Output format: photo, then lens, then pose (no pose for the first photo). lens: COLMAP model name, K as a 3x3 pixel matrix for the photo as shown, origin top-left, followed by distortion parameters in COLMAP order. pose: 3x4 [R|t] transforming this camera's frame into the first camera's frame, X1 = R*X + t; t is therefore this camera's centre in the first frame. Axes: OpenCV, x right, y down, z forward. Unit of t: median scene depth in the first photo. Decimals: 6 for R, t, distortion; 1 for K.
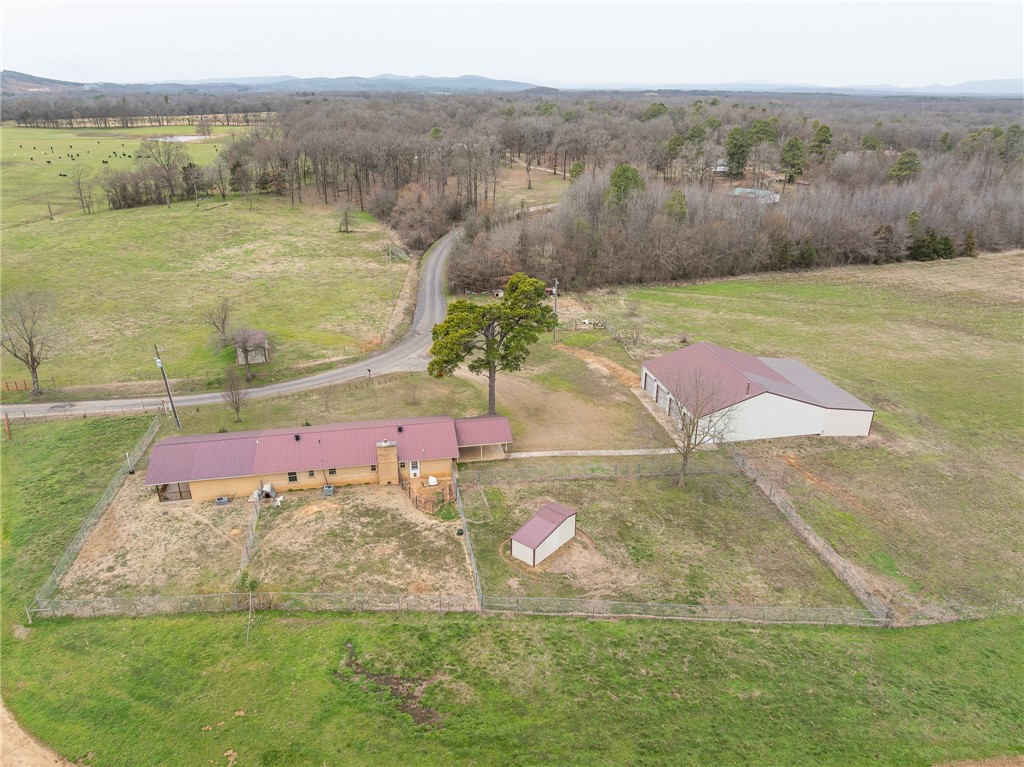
lens RADIAL K [[726.2, 0, 512.9], [0, 726.2, 381.1], [0, 0, 1]] dist [-0.041723, 0.002588]
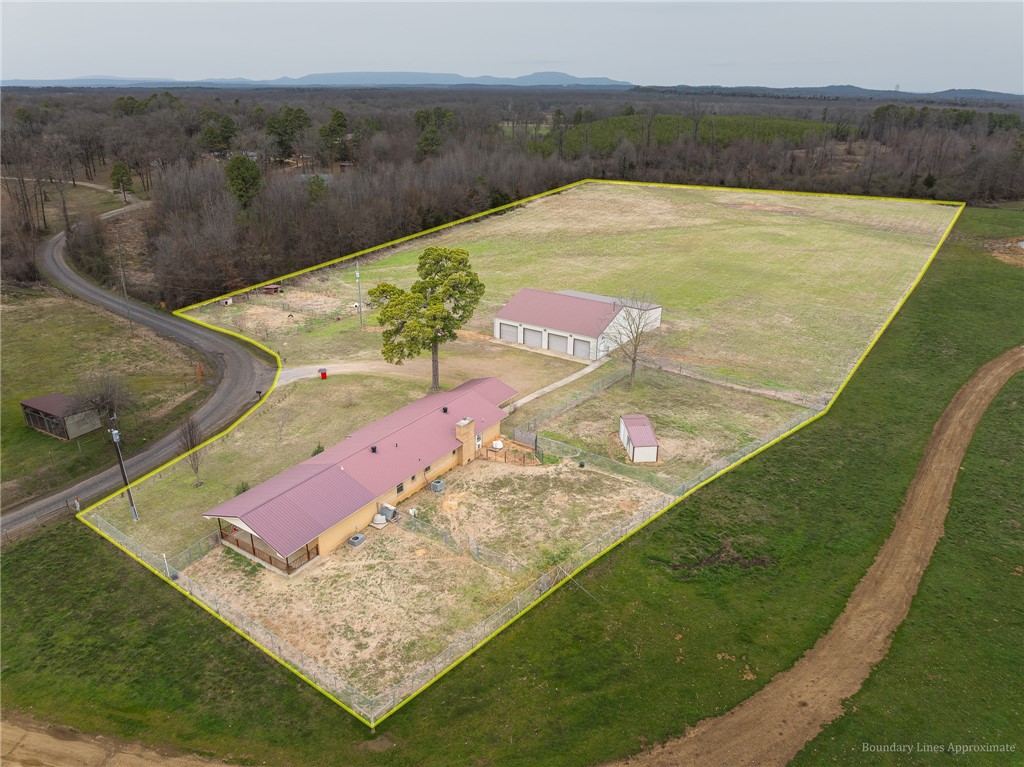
lens RADIAL K [[726.2, 0, 515.5], [0, 726.2, 387.7], [0, 0, 1]] dist [-0.041723, 0.002588]
pose [[0.694147, -0.274441, 0.665464, -0.847167], [0.265086, 0.956960, 0.118144, -0.061455], [-0.669246, 0.094396, 0.737021, 0.241055]]
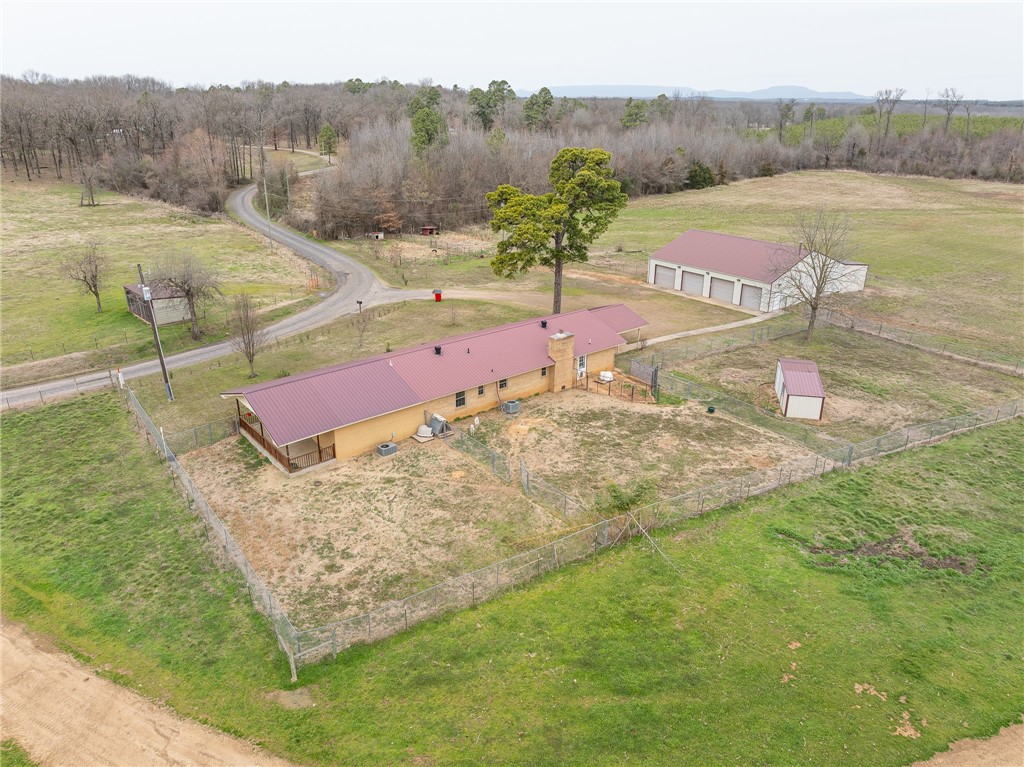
lens RADIAL K [[726.2, 0, 513.6], [0, 726.2, 377.4], [0, 0, 1]] dist [-0.041723, 0.002588]
pose [[0.875825, -0.170045, 0.451681, -0.632927], [0.178101, 0.983695, 0.024990, 0.112316], [-0.448565, 0.058558, 0.891830, 0.366671]]
